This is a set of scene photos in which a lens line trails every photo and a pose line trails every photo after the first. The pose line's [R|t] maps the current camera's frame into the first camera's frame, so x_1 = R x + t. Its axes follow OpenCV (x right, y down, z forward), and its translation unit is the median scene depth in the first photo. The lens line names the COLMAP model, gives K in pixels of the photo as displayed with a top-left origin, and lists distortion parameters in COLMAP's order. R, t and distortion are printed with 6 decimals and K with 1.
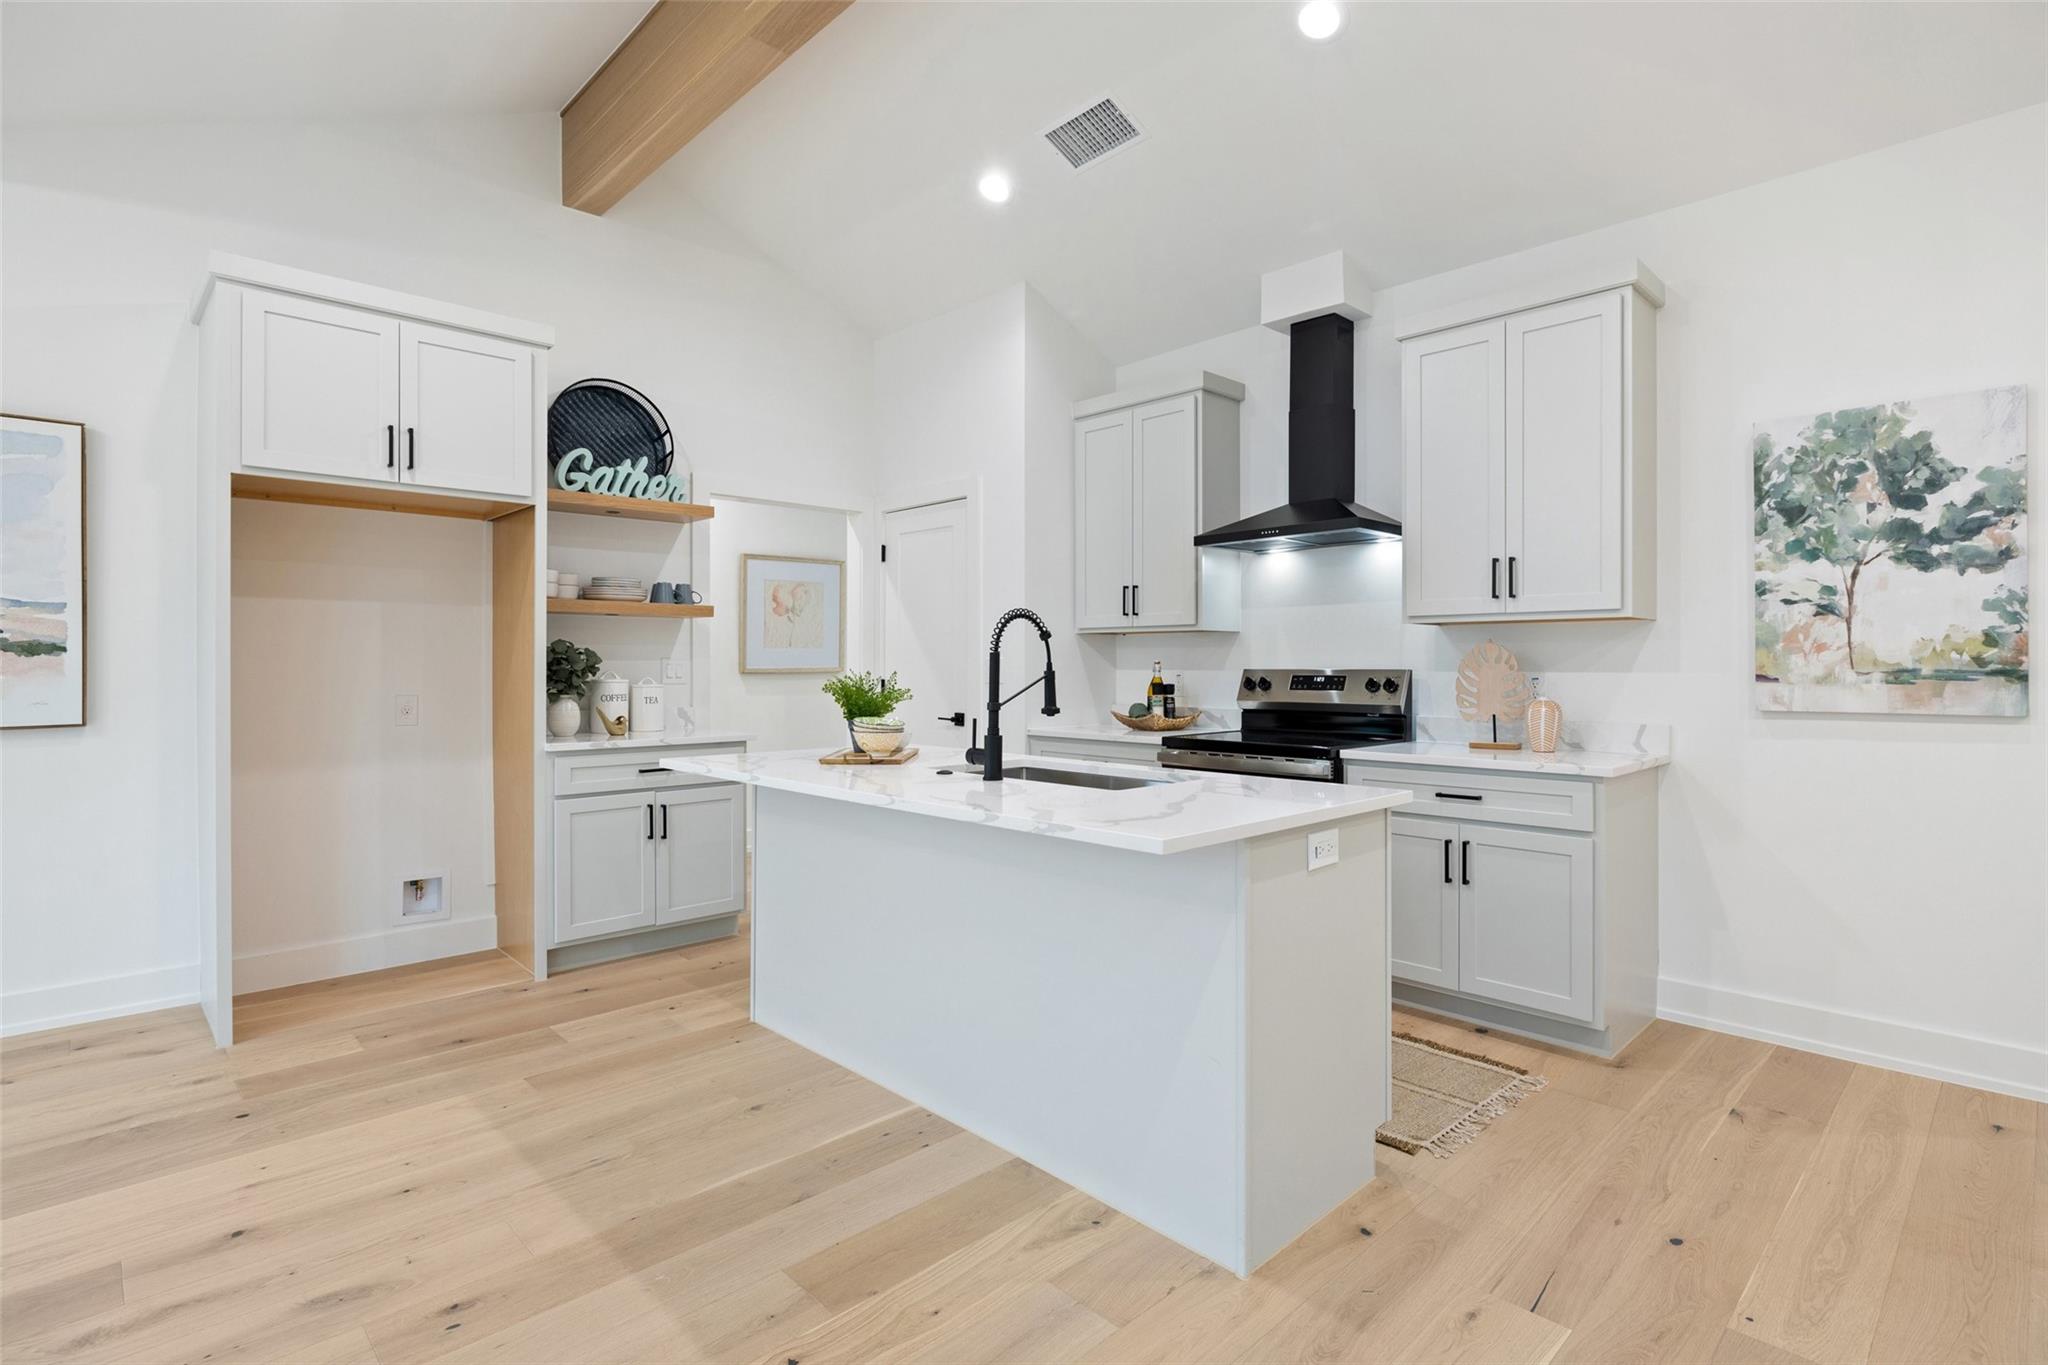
lens RADIAL K [[1001.1, 0, 1018.9], [0, 1001.1, 701.7], [0, 0, 1]] dist [0.015864, -0.000173]
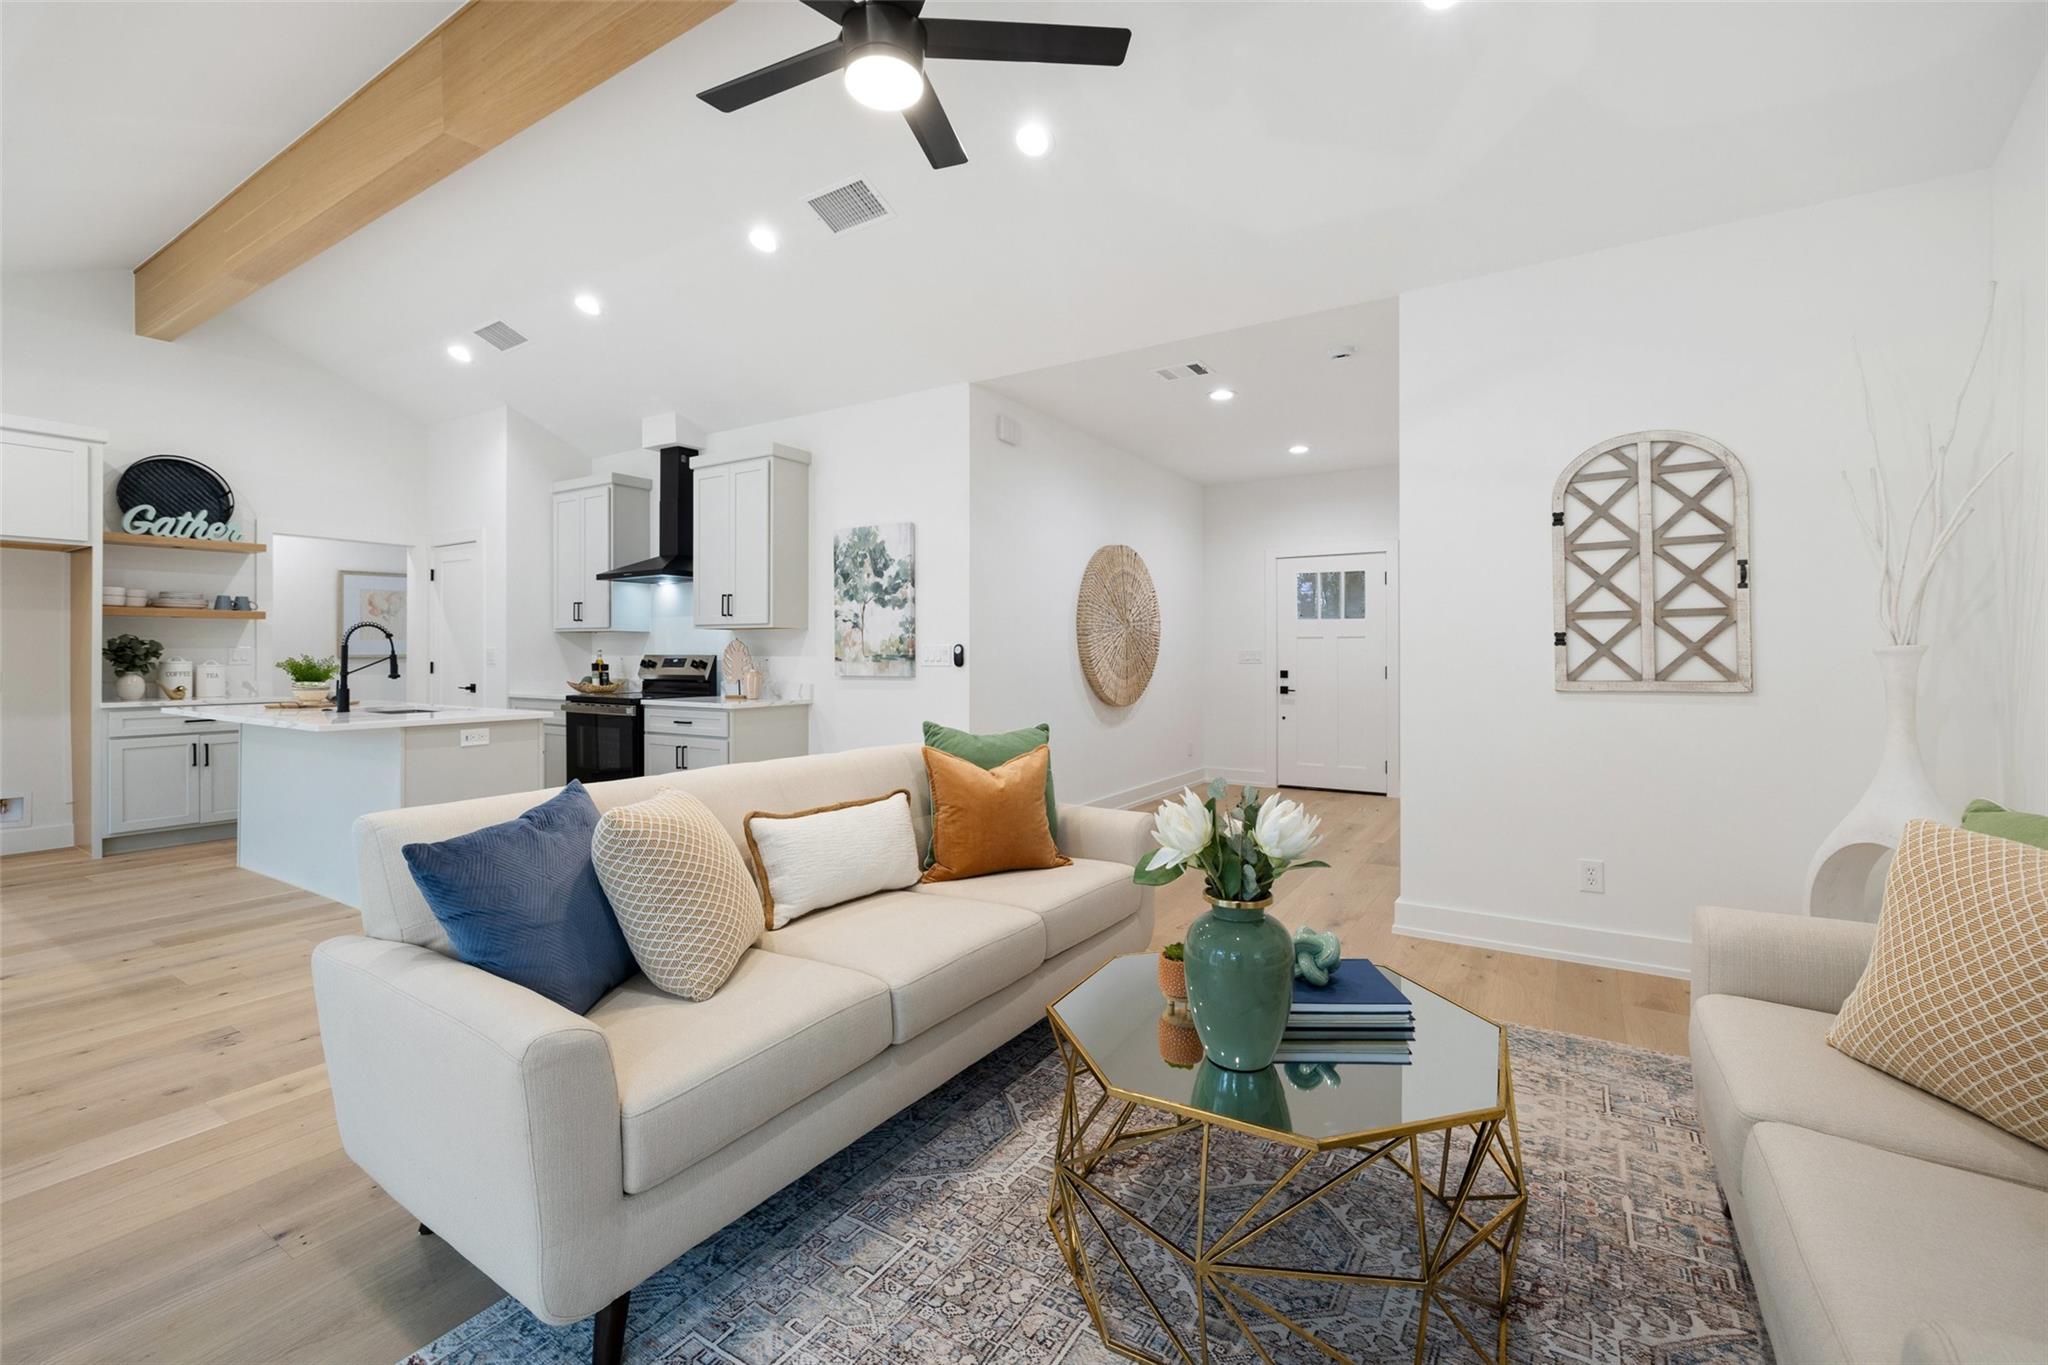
lens RADIAL K [[856.3, 0, 1024.0], [0, 856.3, 682.5], [0, 0, 1]] dist [-0.000155, 0.000683]
pose [[0.970278, -0.007212, 0.241887, 0.515655], [0.007833, 0.999968, -0.001606, 0.020963], [-0.241868, 0.003453, 0.970303, -0.537013]]
